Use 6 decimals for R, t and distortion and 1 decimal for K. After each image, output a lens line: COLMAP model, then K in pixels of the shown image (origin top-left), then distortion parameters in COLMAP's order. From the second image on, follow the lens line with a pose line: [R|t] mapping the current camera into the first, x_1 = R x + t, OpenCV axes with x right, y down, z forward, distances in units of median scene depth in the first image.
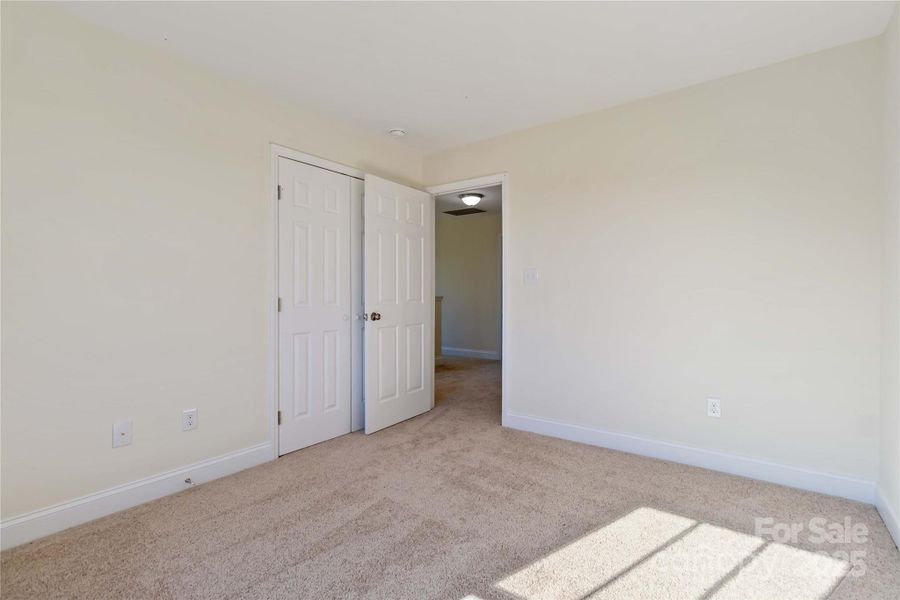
lens RADIAL K [[416.5, 0, 452.8], [0, 416.5, 281.5], [0, 0, 1]] dist [0.000938, 0.000023]
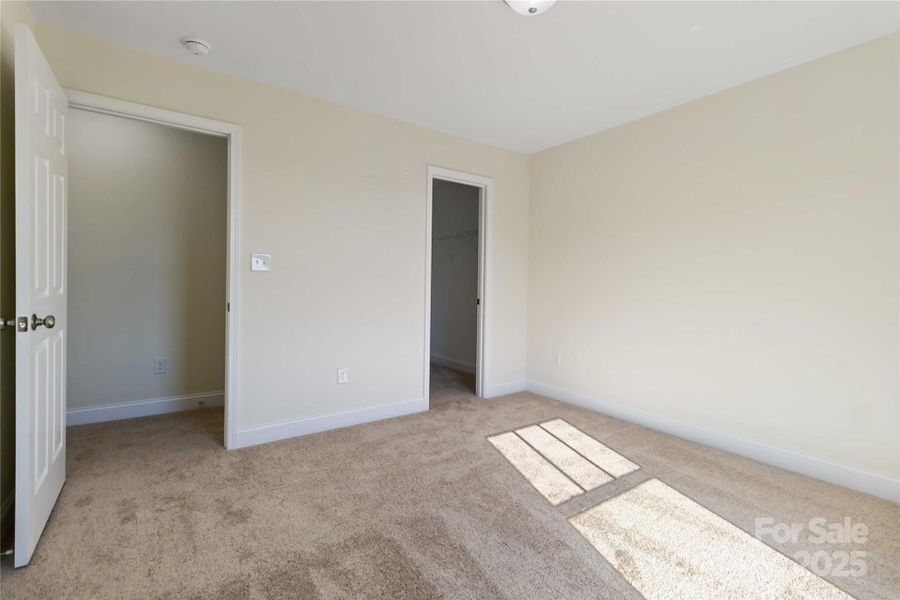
lens RADIAL K [[416.5, 0, 452.8], [0, 416.5, 281.5], [0, 0, 1]] dist [0.000938, 0.000023]
pose [[0.313105, 0.010624, 0.949659, -0.691126], [-0.049509, 0.998760, 0.005150, 0.010562], [-0.948427, -0.048629, 0.313243, 0.523518]]
